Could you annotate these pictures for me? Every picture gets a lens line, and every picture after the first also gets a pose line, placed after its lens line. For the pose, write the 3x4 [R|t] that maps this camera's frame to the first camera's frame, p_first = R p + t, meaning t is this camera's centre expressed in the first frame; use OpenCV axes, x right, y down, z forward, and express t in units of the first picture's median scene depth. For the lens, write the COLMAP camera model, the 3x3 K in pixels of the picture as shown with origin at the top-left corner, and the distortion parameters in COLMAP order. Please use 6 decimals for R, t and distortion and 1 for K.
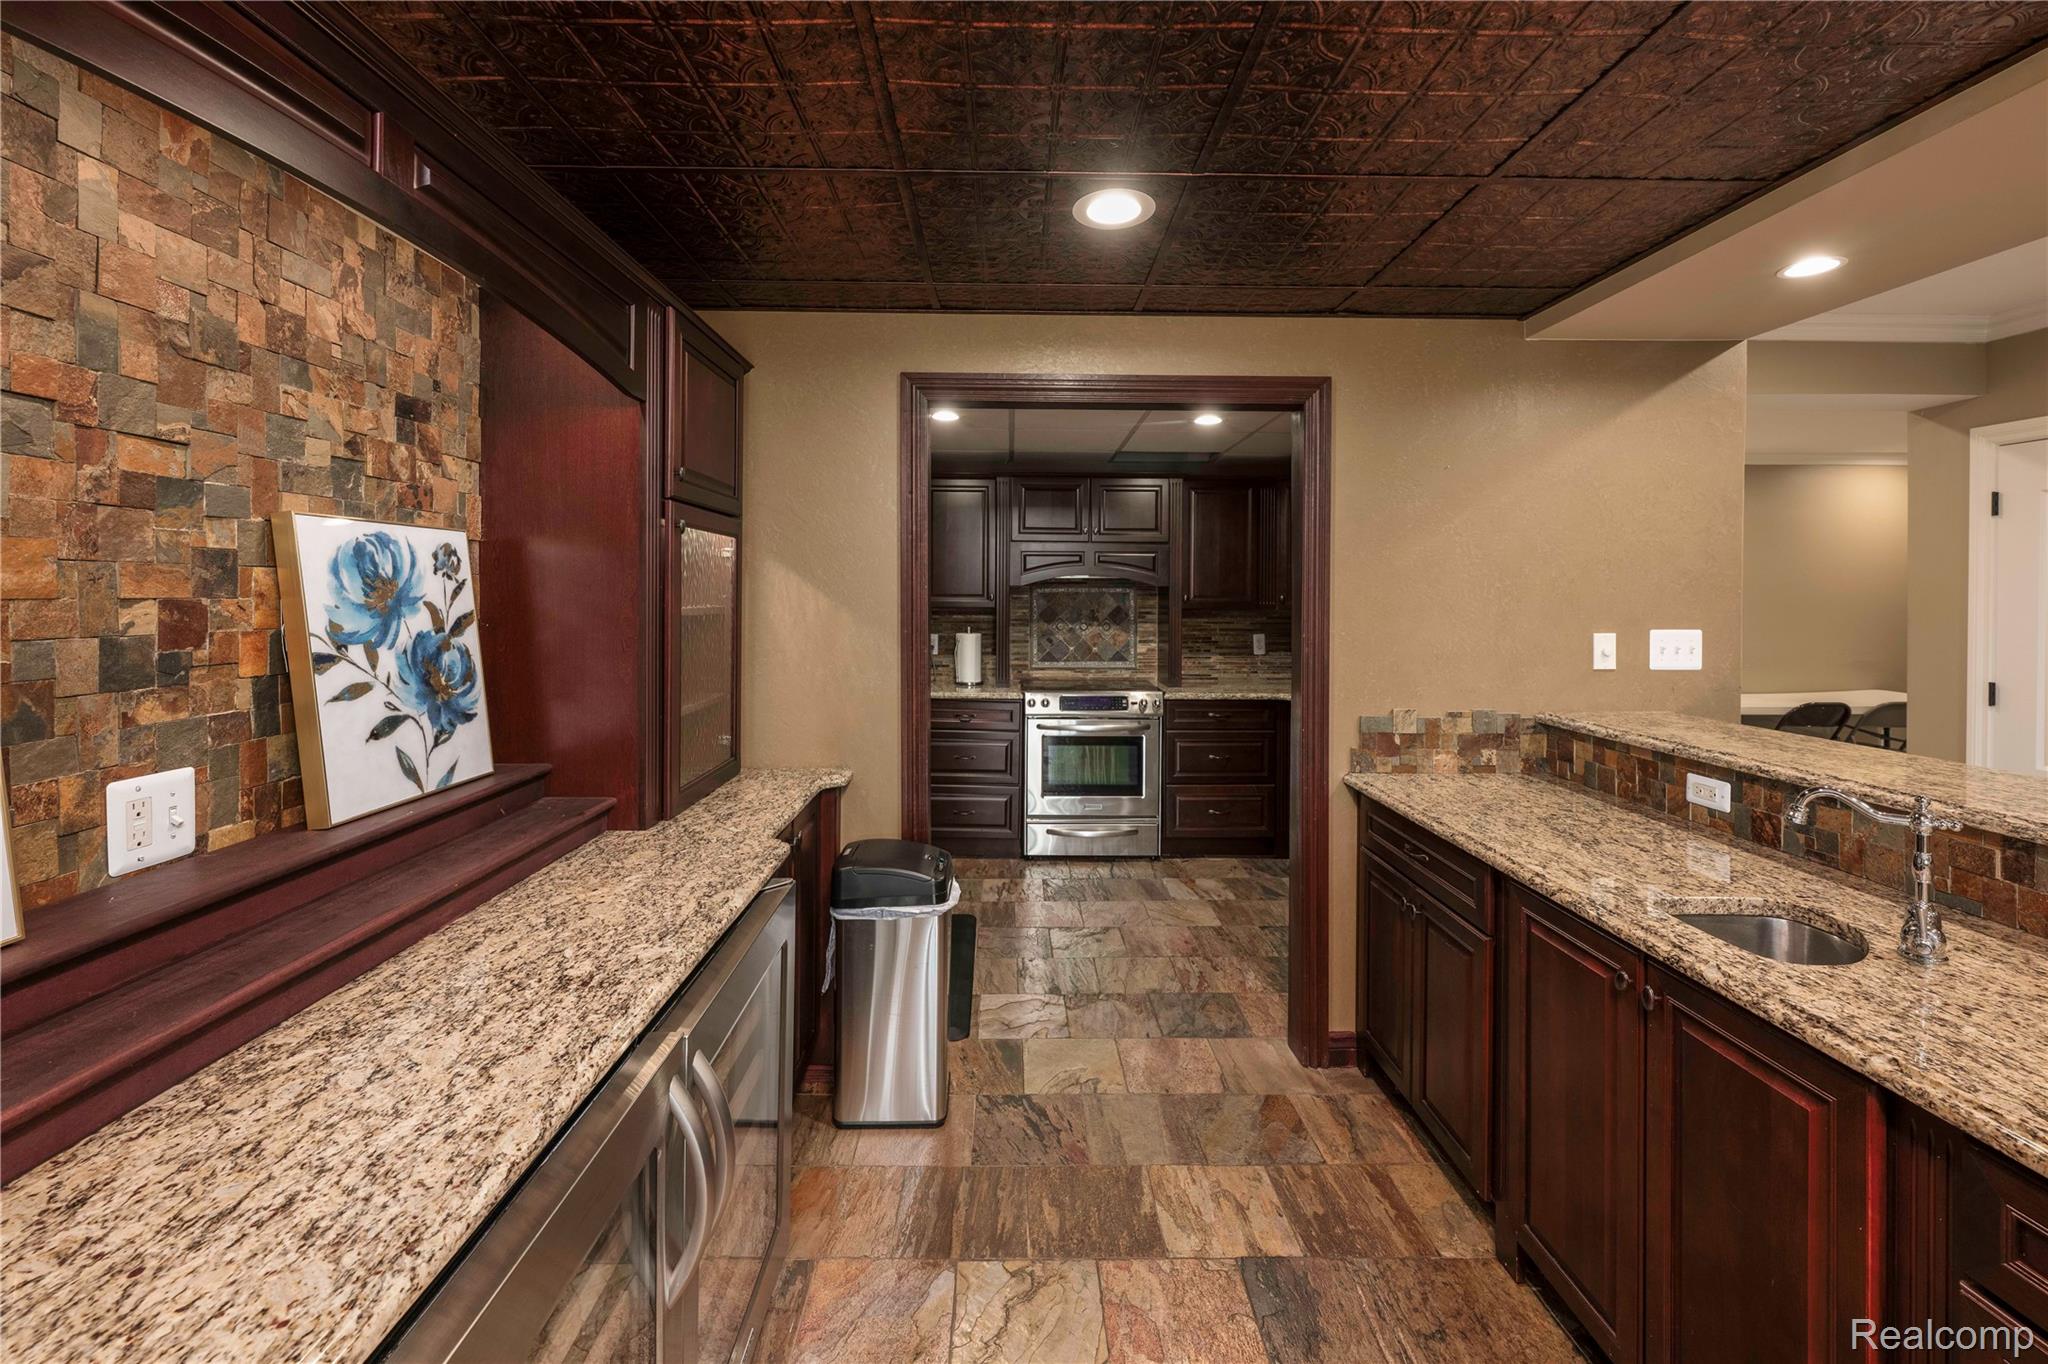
lens RADIAL K [[951.8, 0, 1017.0], [0, 951.8, 594.4], [0, 0, 1]] dist [-0.000196, -0.000030]
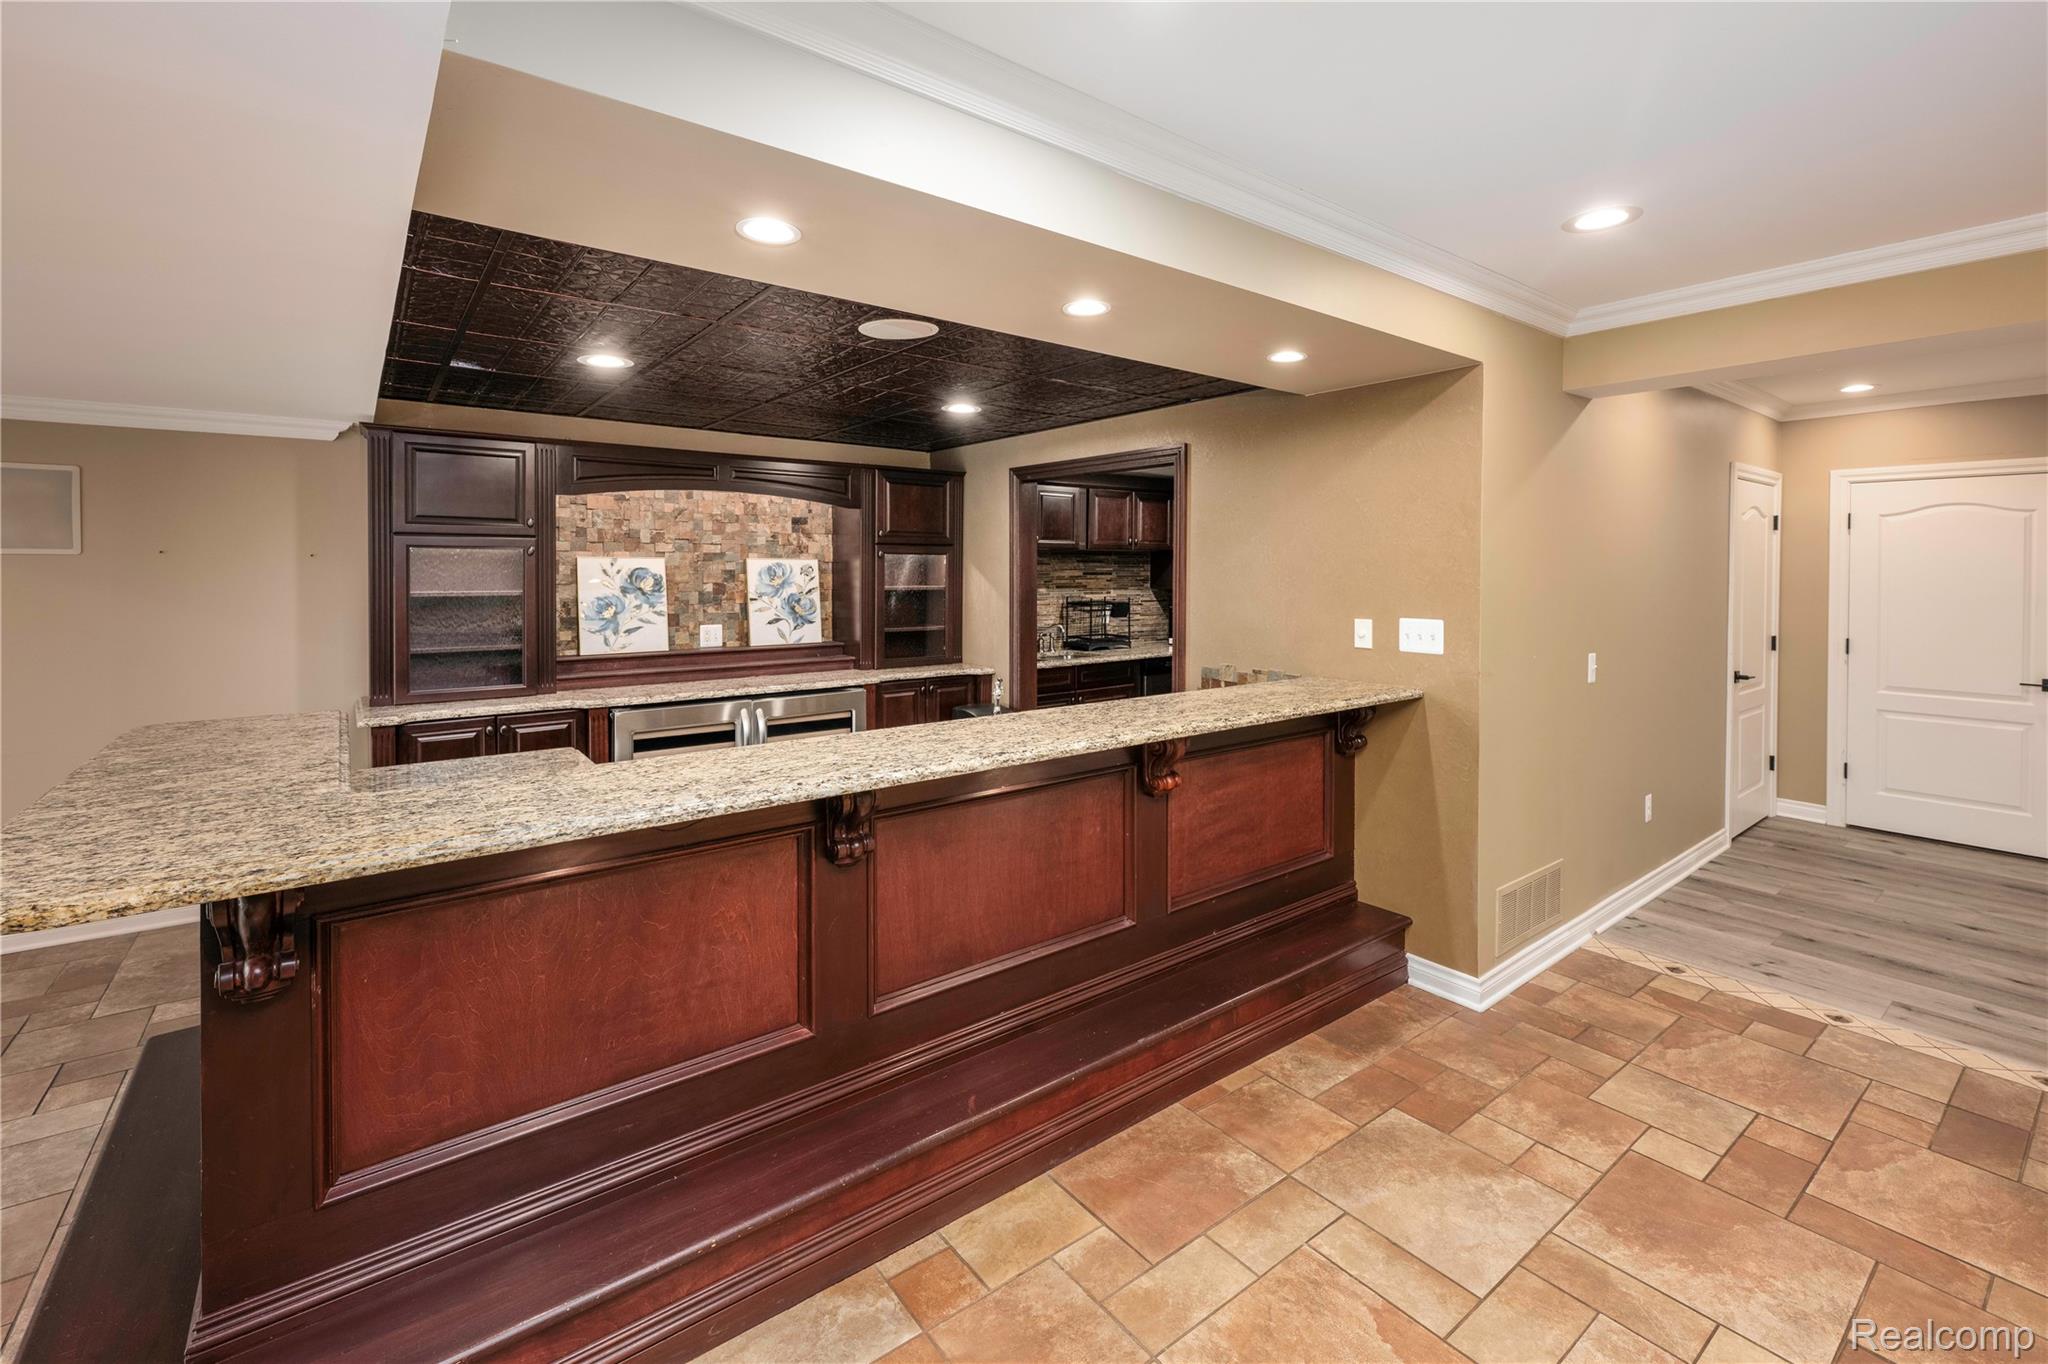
lens RADIAL K [[833.1, 0, 877.0], [0, 833.1, 583.6], [0, 0, 1]] dist [0.000131, 0.000036]
pose [[0.530203, 0.014747, -0.847743, 1.956016], [-0.002017, 0.999868, 0.016131, -0.039384], [0.847868, -0.006843, 0.530163, -0.240846]]
